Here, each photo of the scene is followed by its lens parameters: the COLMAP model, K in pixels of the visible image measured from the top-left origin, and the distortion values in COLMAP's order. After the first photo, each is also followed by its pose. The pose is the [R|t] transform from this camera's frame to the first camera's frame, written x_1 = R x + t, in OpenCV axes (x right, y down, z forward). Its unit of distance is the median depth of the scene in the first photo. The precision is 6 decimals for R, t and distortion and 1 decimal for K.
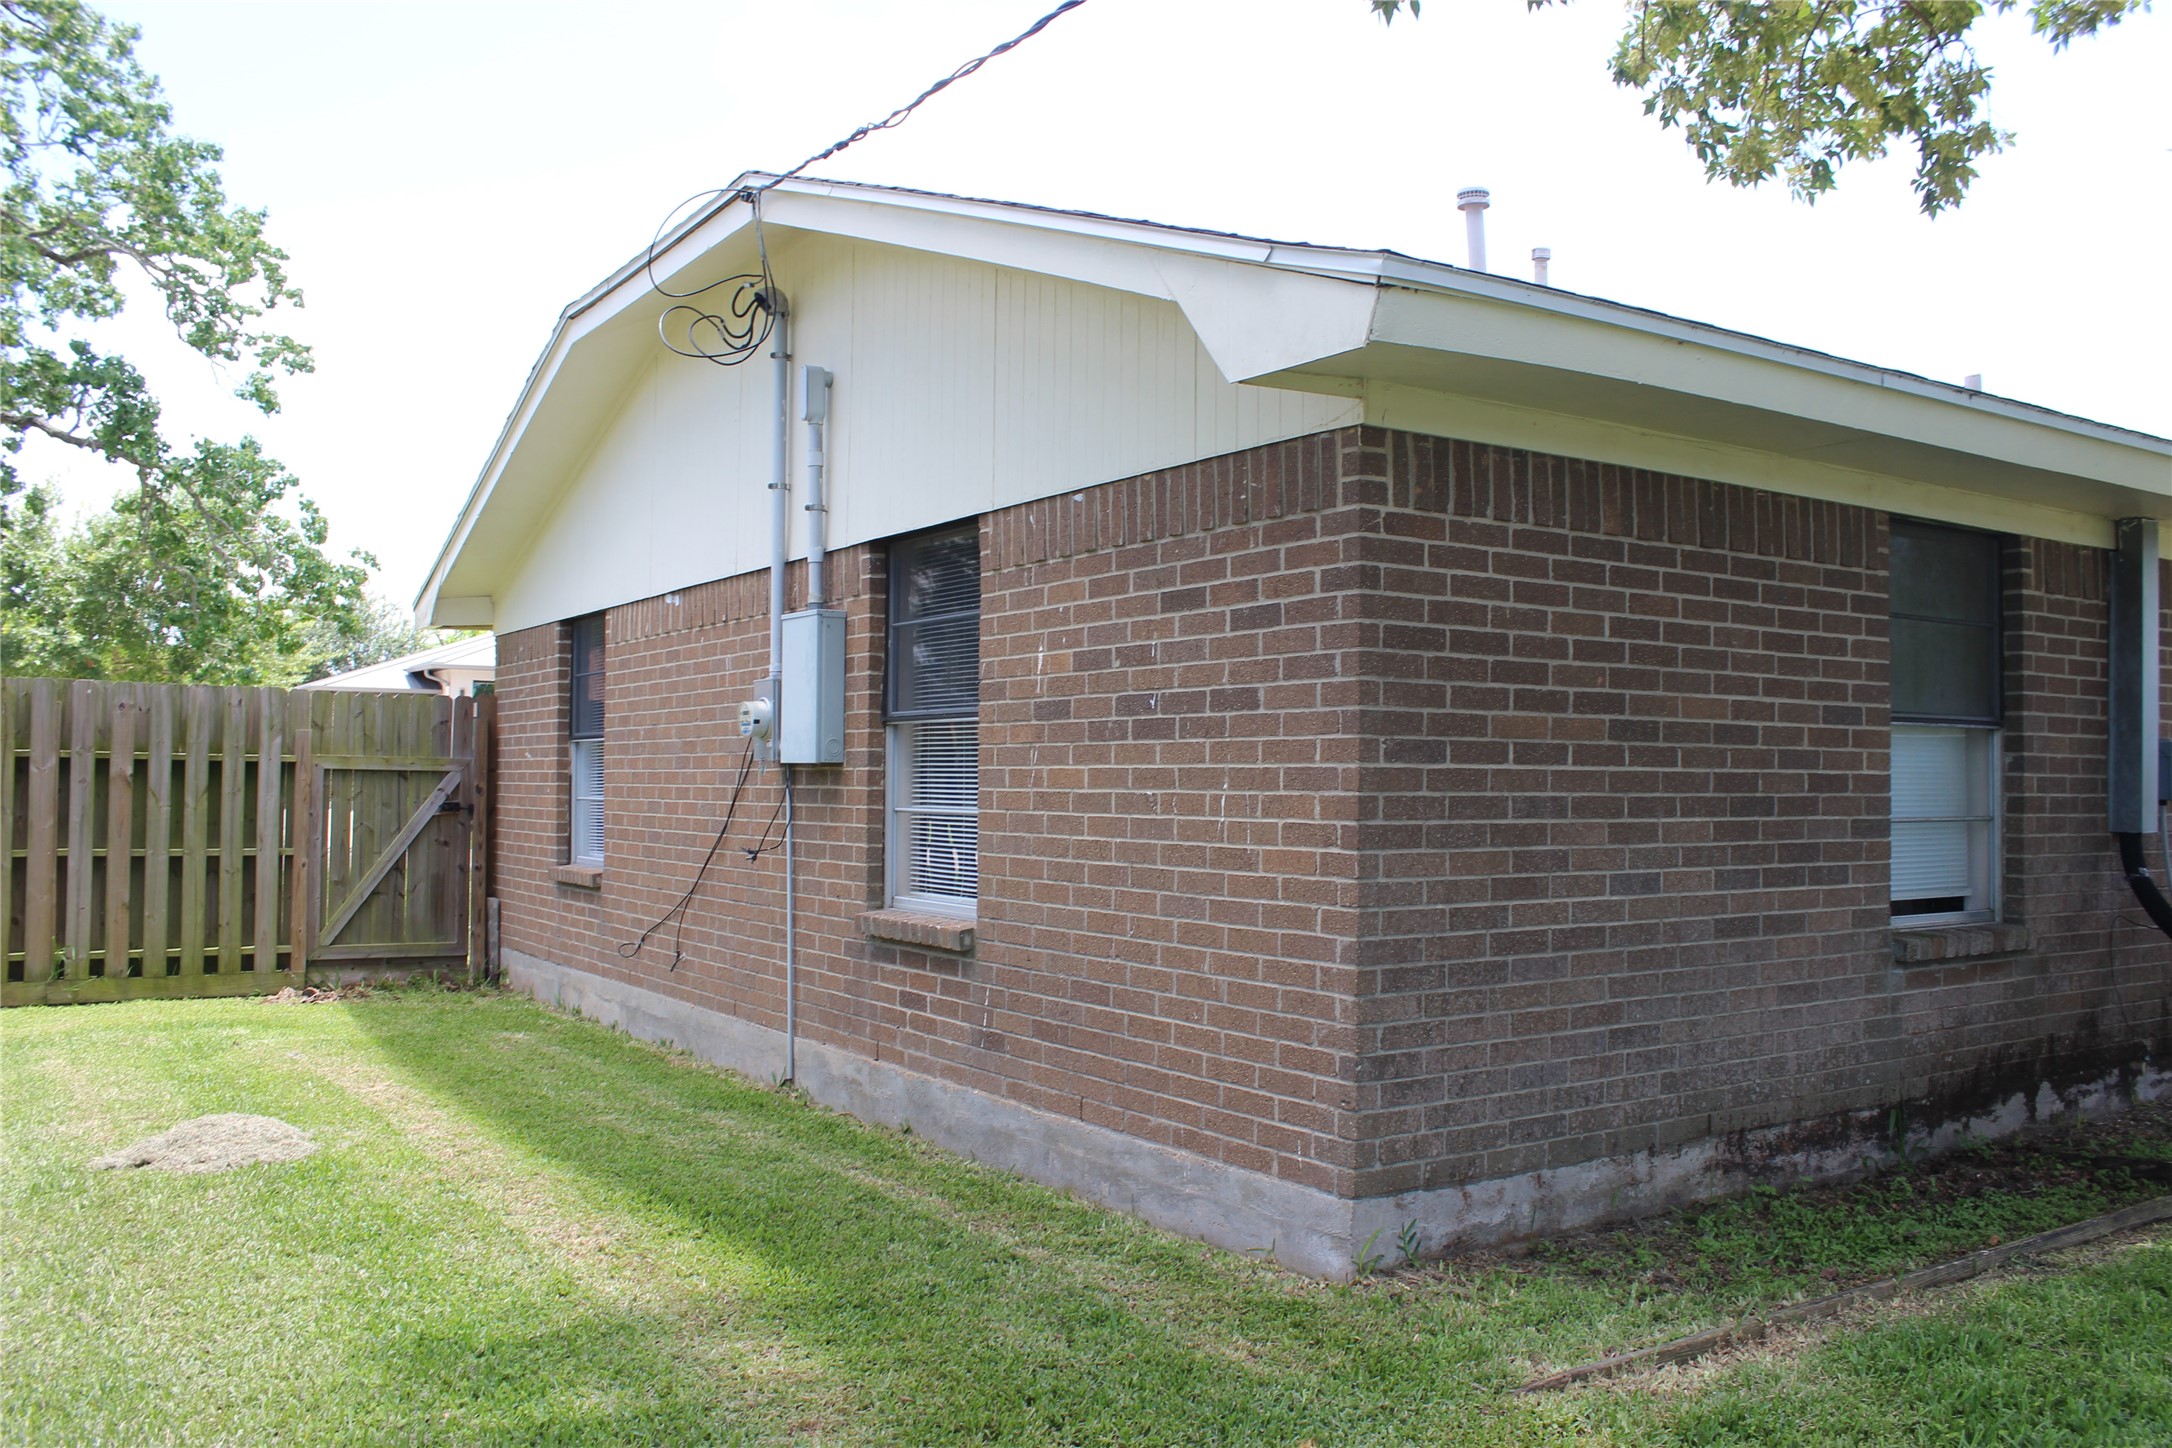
lens RADIAL K [[1825.6, 0, 1086.7], [0, 1825.6, 726.9], [0, 0, 1]] dist [-0.115830, 0.008870]
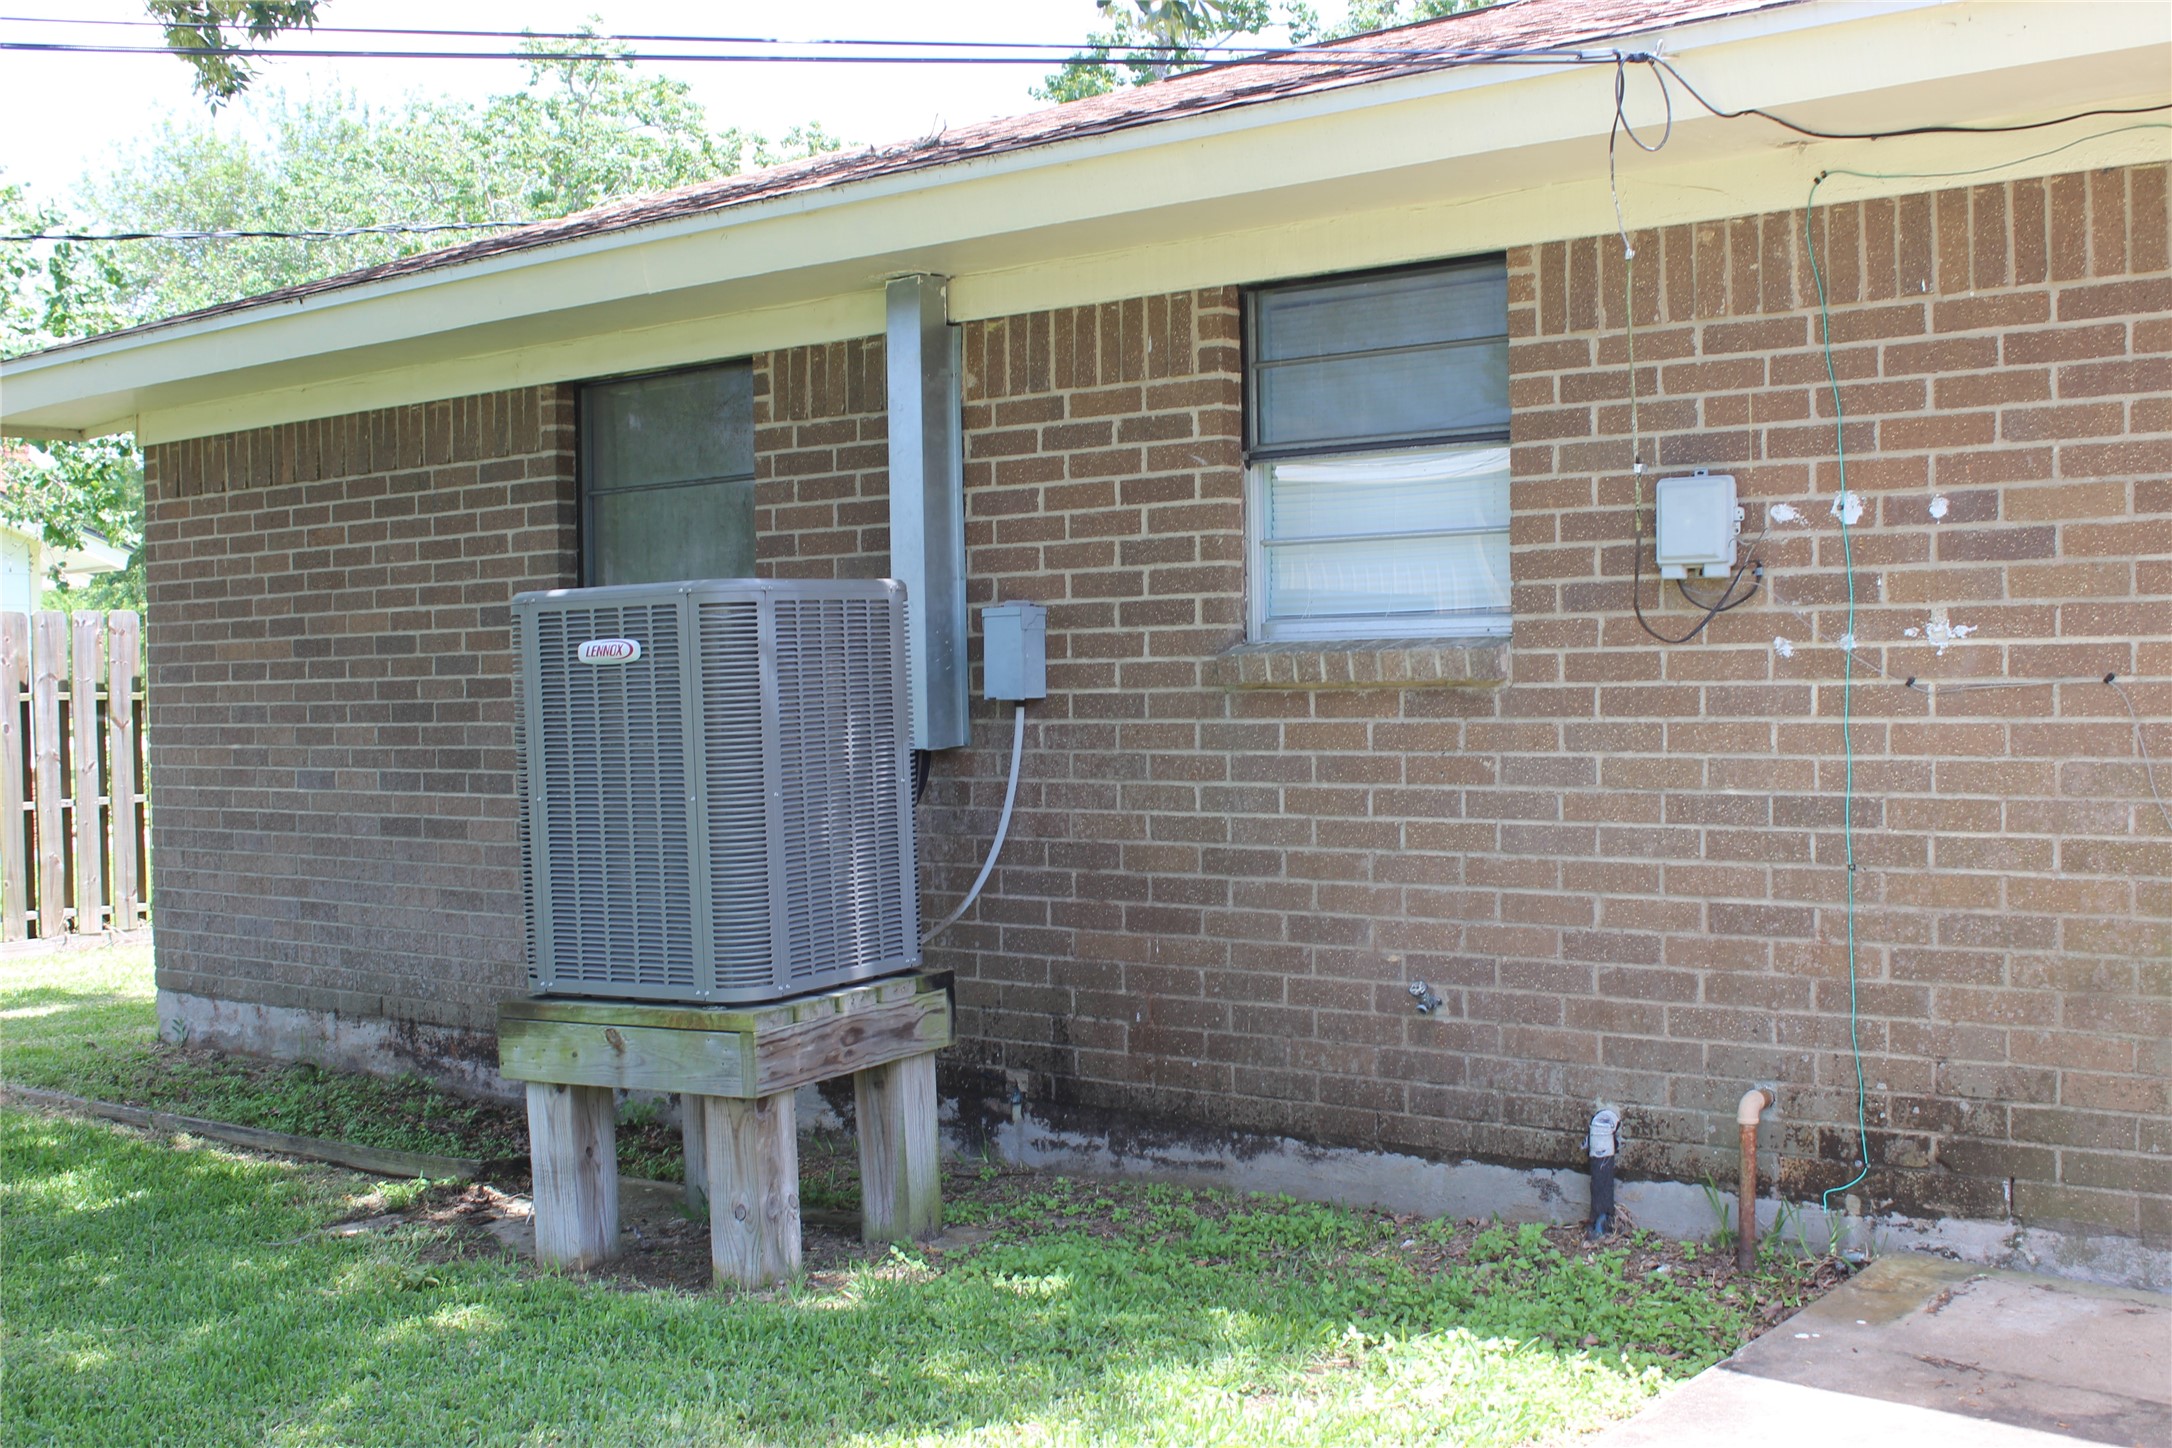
lens RADIAL K [[2347.3, 0, 1077.7], [0, 2347.3, 723.3], [0, 0, 1]] dist [-0.056667, 0.000000]
pose [[0.305717, 0.000380, -0.952122, 1.843039], [0.047343, 0.998757, 0.015600, 0.049313], [0.950945, -0.049845, 0.305319, 0.987884]]
